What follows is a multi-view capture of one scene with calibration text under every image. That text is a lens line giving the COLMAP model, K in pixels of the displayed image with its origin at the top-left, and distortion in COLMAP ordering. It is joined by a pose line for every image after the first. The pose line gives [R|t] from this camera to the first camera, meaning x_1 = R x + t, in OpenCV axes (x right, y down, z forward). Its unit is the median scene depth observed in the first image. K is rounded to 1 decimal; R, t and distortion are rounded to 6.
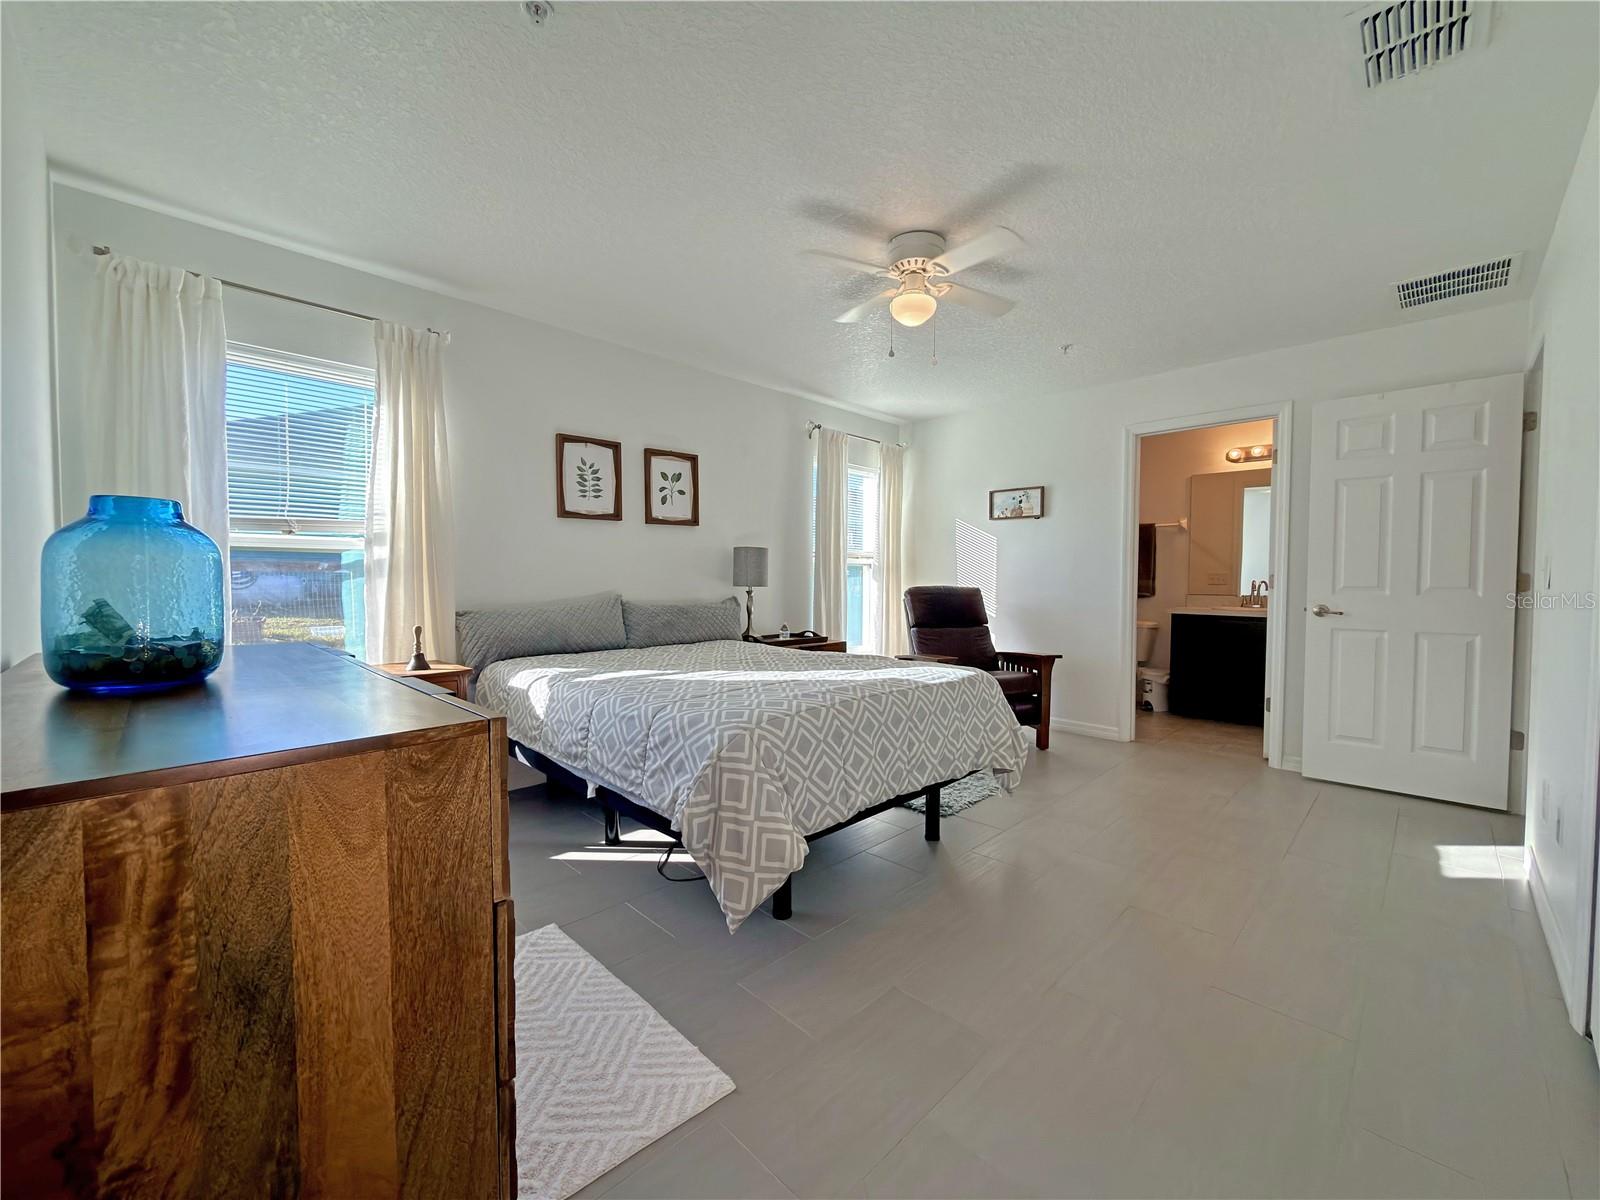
lens RADIAL K [[634.9, 0, 800.6], [0, 634.9, 603.4], [0, 0, 1]] dist [-0.006137, -0.000136]
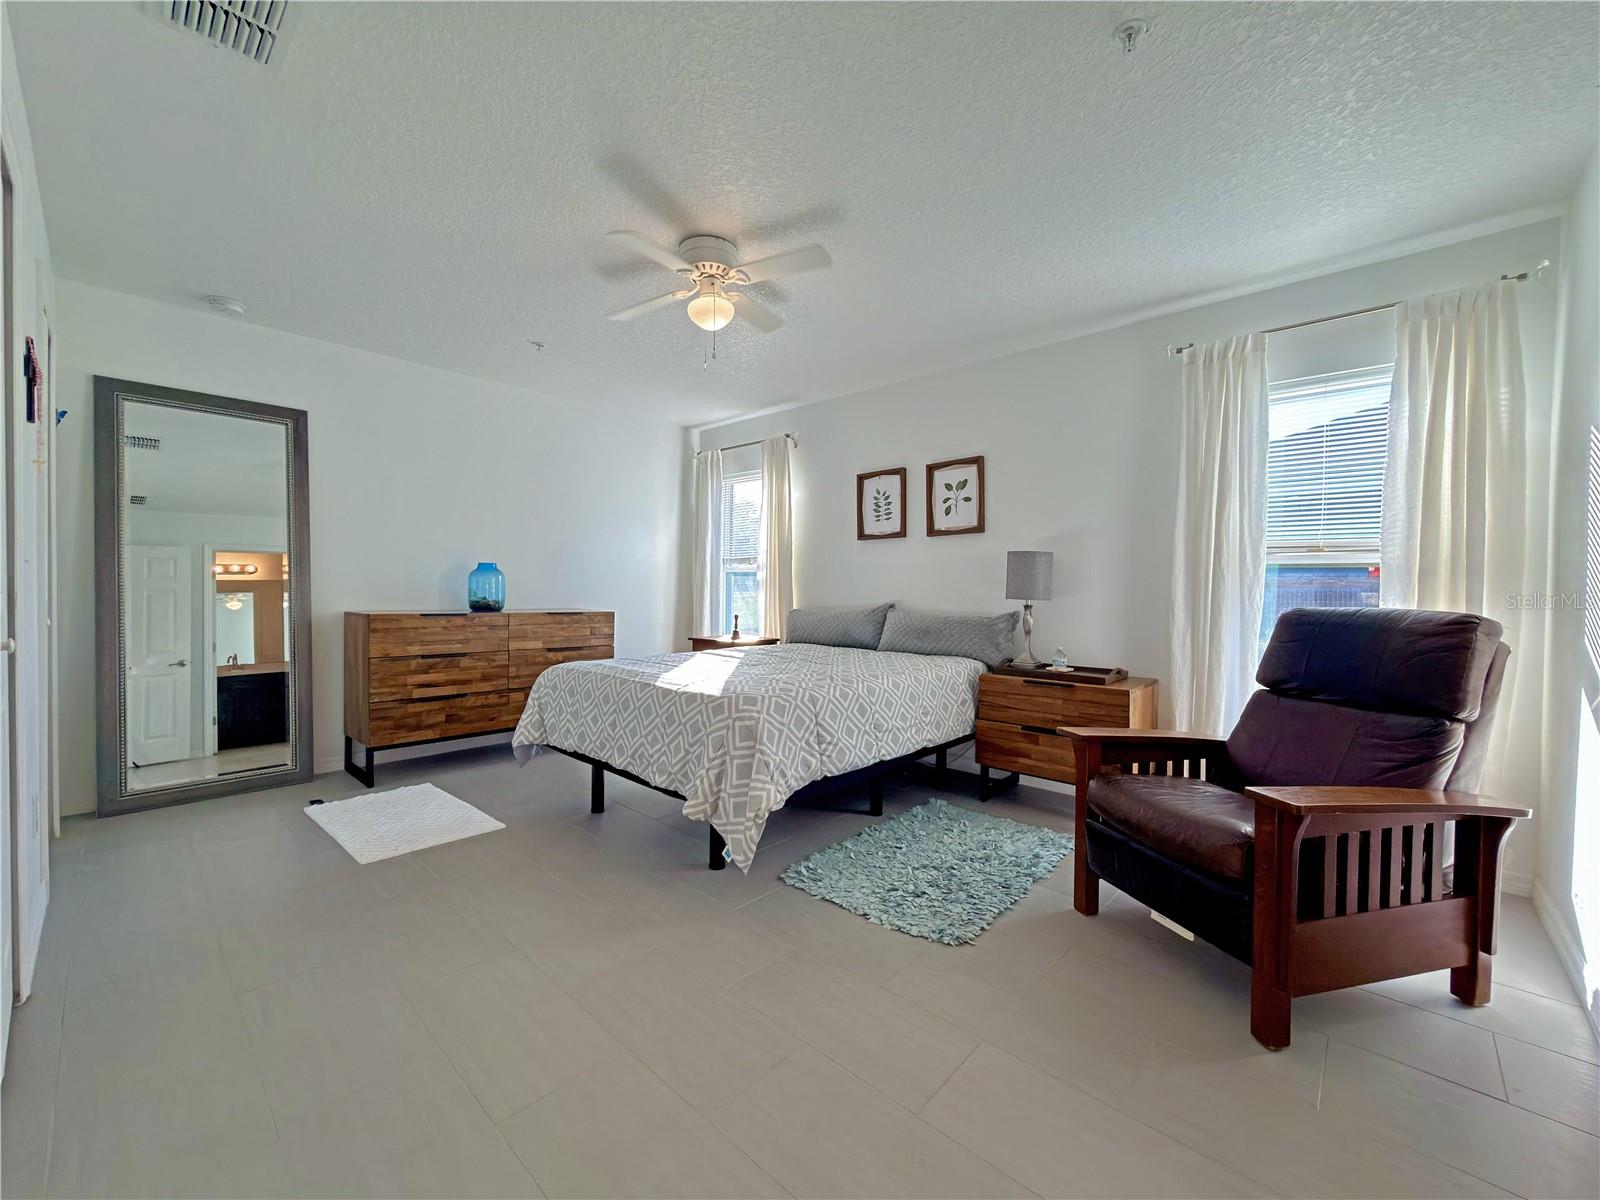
lens RADIAL K [[634.9, 0, 800.3], [0, 634.9, 595.2], [0, 0, 1]] dist [-0.006137, -0.000136]
pose [[0.056545, 0.007447, -0.998372, 0.776260], [-0.047019, 0.998882, 0.004788, -0.024637], [0.997292, 0.046672, 0.056832, 0.727346]]
